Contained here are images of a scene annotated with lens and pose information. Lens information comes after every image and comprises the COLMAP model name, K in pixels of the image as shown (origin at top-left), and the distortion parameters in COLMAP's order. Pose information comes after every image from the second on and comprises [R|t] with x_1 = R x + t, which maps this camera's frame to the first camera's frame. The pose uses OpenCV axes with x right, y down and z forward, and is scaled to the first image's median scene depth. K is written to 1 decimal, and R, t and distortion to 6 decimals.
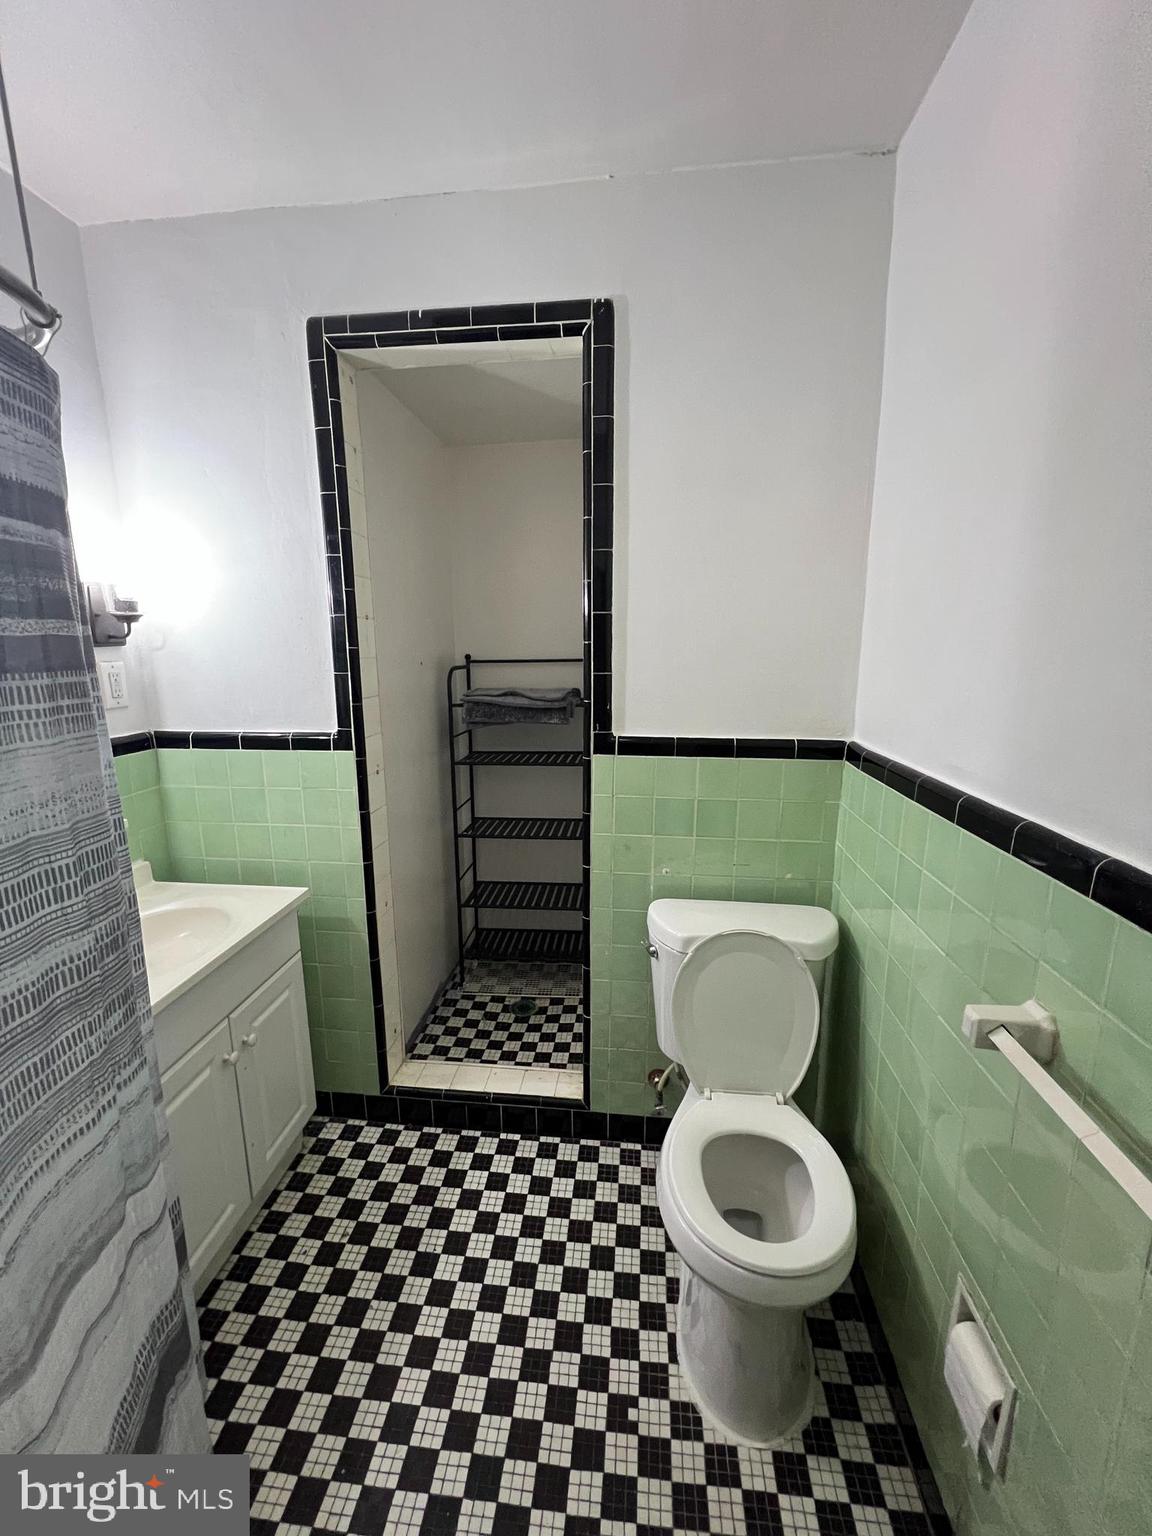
lens RADIAL K [[621.8, 0, 579.8], [0, 621.8, 765.1], [0, 0, 1]] dist [0.002400, 0.000115]
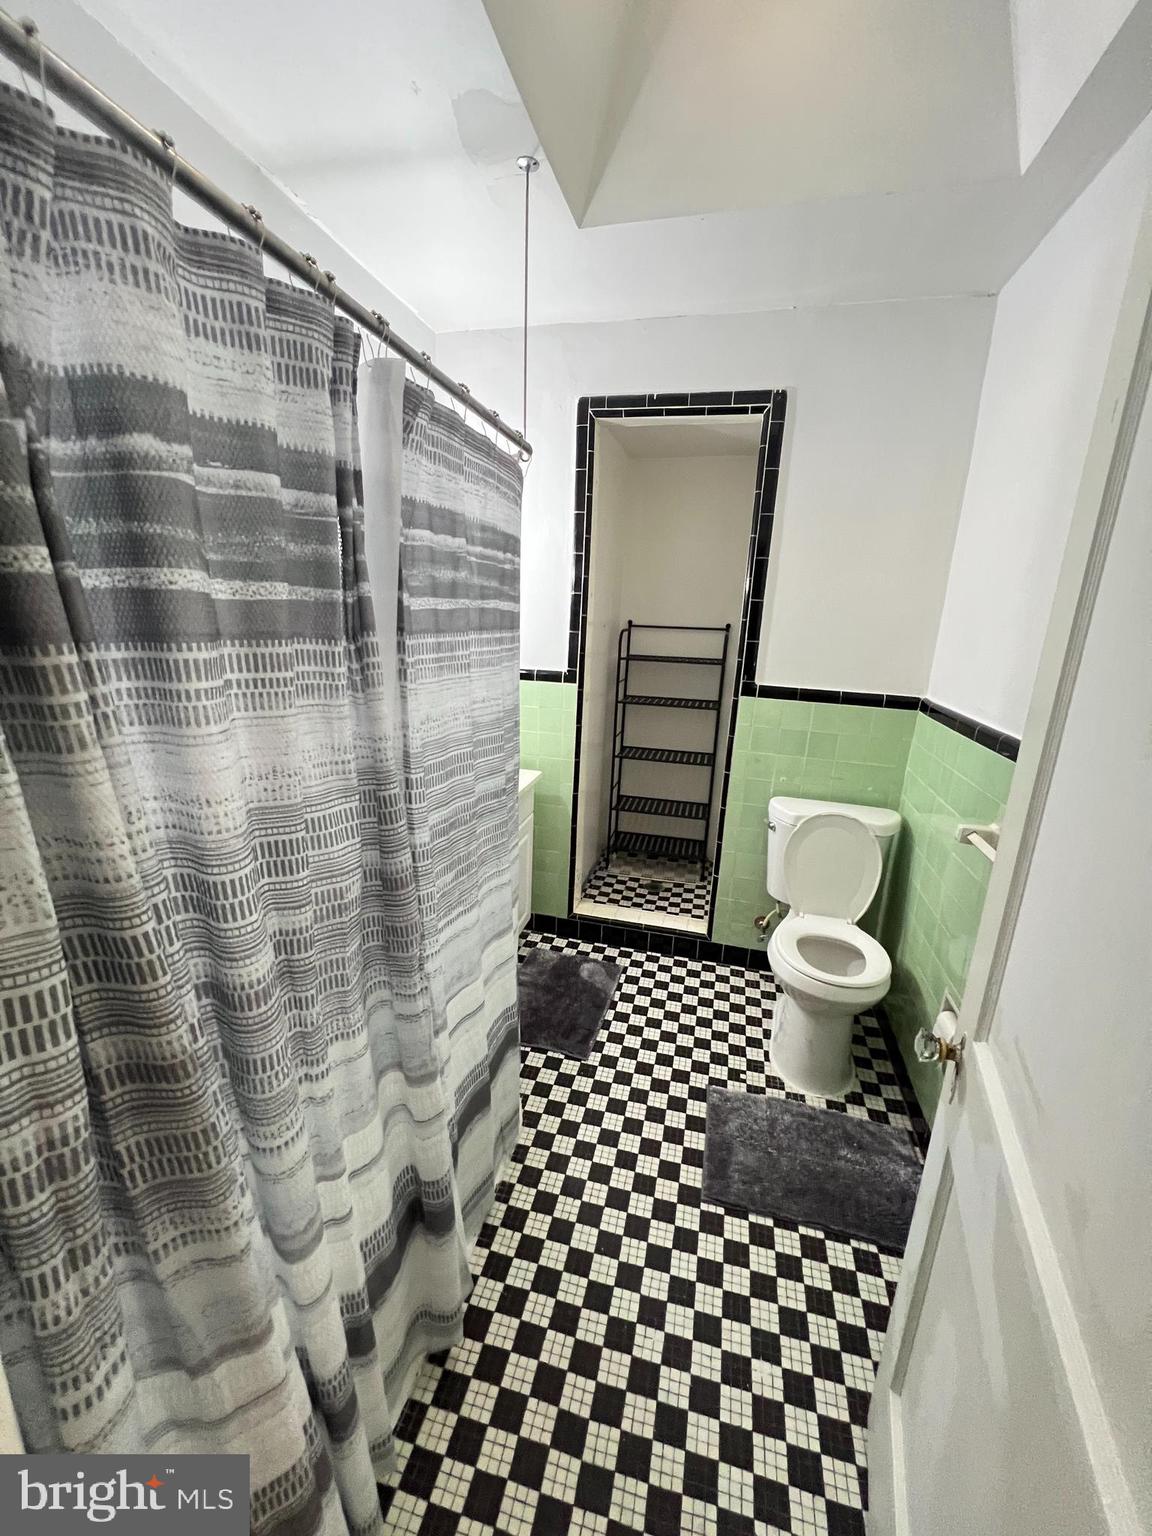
lens RADIAL K [[623.5, 0, 577.2], [0, 623.5, 768.4], [0, 0, 1]] dist [-0.000660, -0.000165]
pose [[0.989305, 0.080355, -0.121732, -0.181285], [-0.072482, 0.995064, 0.067783, 0.087632], [0.126577, -0.058235, 0.990246, -0.570263]]
